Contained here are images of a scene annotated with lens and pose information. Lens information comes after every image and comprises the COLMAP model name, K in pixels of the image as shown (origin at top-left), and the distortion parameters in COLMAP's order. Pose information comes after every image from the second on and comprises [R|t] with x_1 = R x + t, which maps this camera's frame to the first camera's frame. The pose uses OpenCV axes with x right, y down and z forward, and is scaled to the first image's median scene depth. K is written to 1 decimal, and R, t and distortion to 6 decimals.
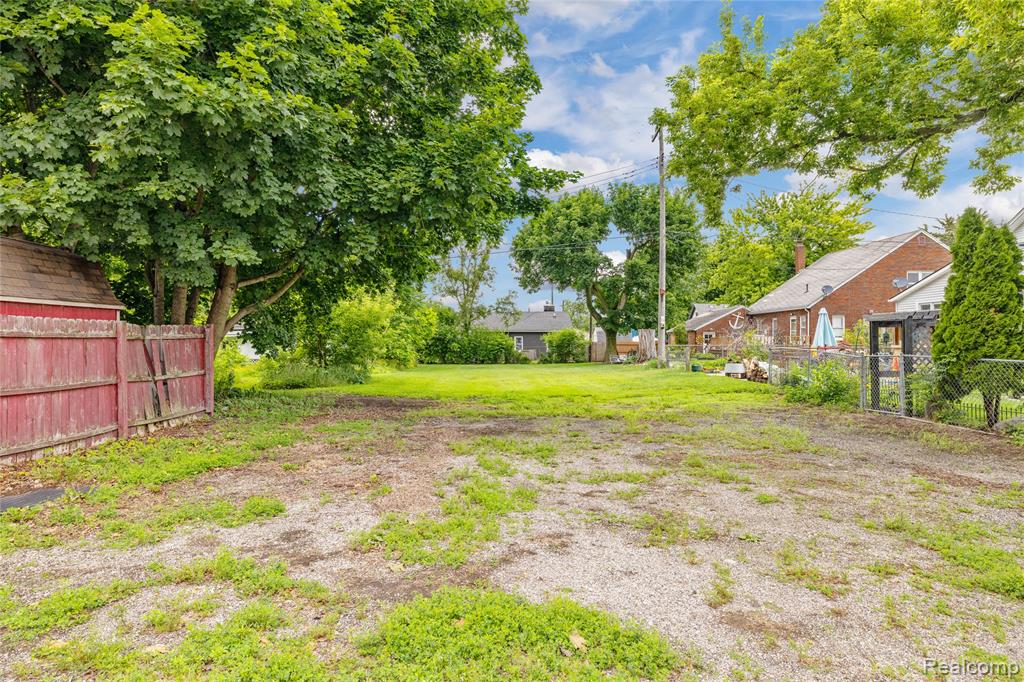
lens RADIAL K [[595.4, 0, 512.0], [0, 595.4, 341.0], [0, 0, 1]] dist [-0.000713, -0.000058]
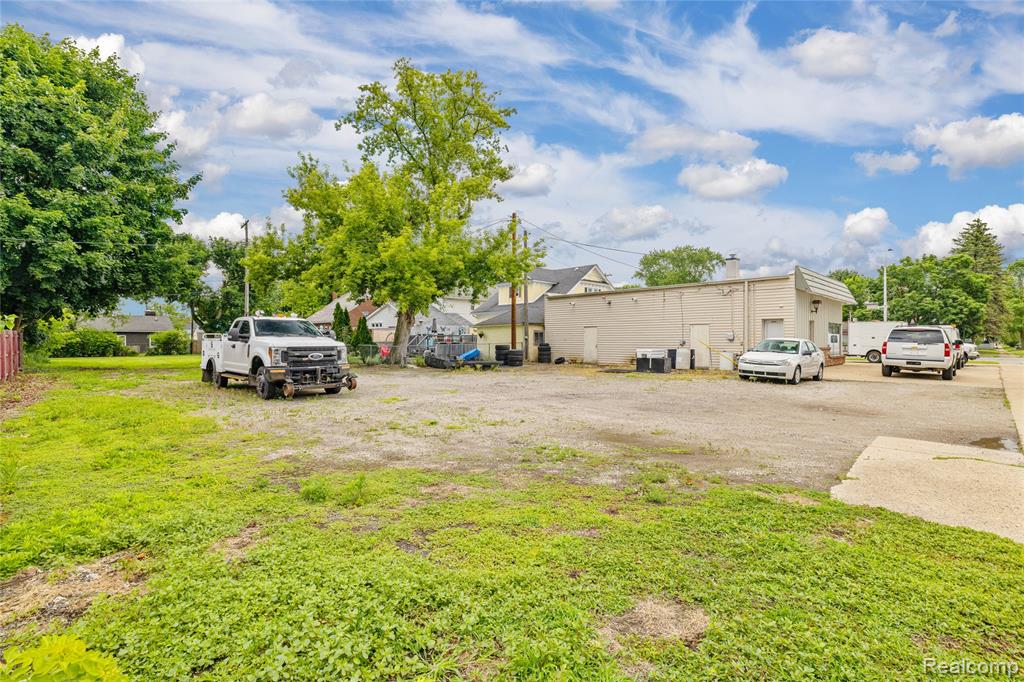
lens RADIAL K [[488.6, 0, 512.0], [0, 488.6, 341.0], [0, 0, 1]] dist [-0.006106, 0.000508]
pose [[0.739804, 0.002751, 0.672817, -0.097717], [-0.005156, 0.999985, 0.001581, -0.001497], [-0.672803, -0.004639, 0.739807, -0.421664]]
